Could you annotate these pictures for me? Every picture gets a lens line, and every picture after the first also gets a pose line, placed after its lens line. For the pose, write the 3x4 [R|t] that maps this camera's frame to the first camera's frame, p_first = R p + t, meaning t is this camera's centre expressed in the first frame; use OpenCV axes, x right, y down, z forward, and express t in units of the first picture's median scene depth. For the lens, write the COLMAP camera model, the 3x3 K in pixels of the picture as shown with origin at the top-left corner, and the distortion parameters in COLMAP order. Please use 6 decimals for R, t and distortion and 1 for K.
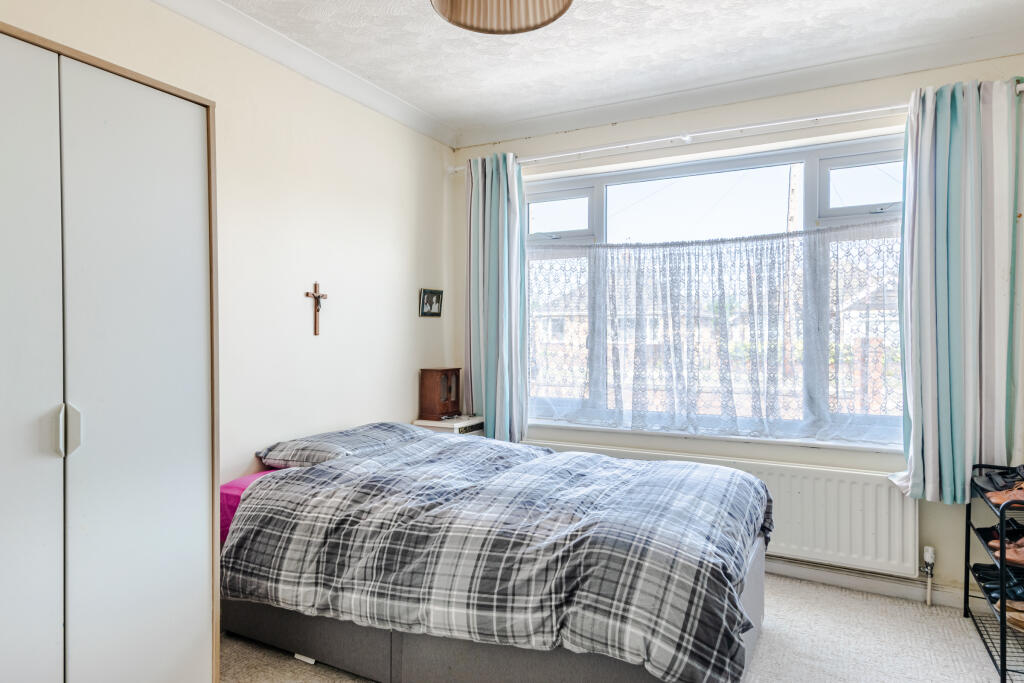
lens RADIAL K [[606.2, 0, 514.1], [0, 606.2, 336.2], [0, 0, 1]] dist [0.047489, -0.000214]
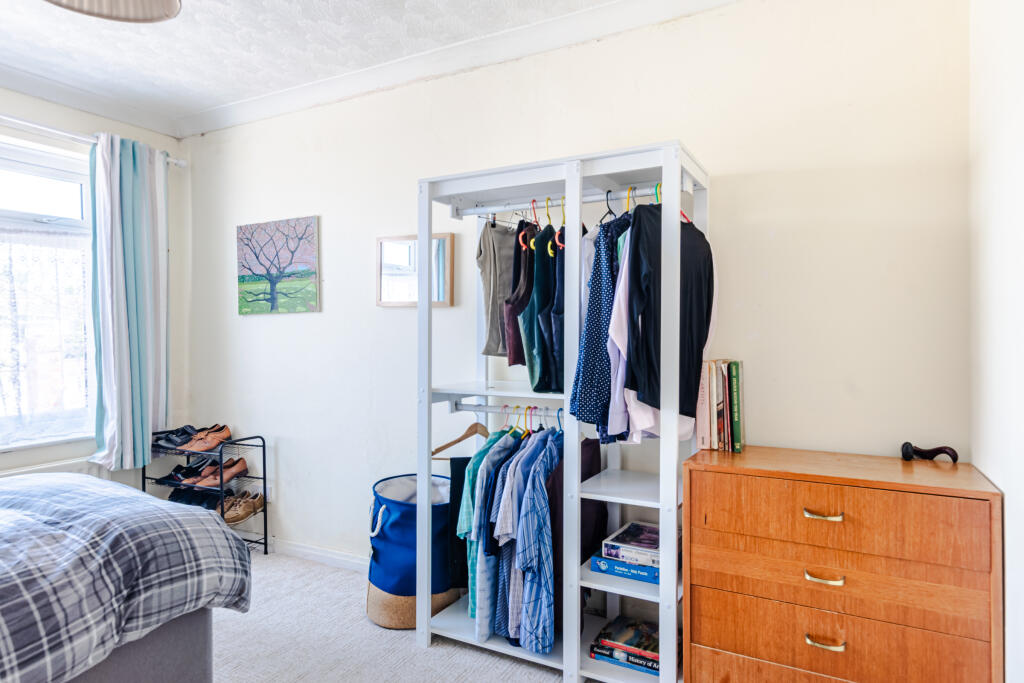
lens RADIAL K [[606.2, 0, 513.9], [0, 606.2, 339.7], [0, 0, 1]] dist [0.047489, -0.000214]
pose [[0.028642, -0.012709, 0.999509, -0.913601], [0.009548, 0.999877, 0.012440, -0.002968], [-0.999544, 0.009187, 0.028759, 0.314454]]
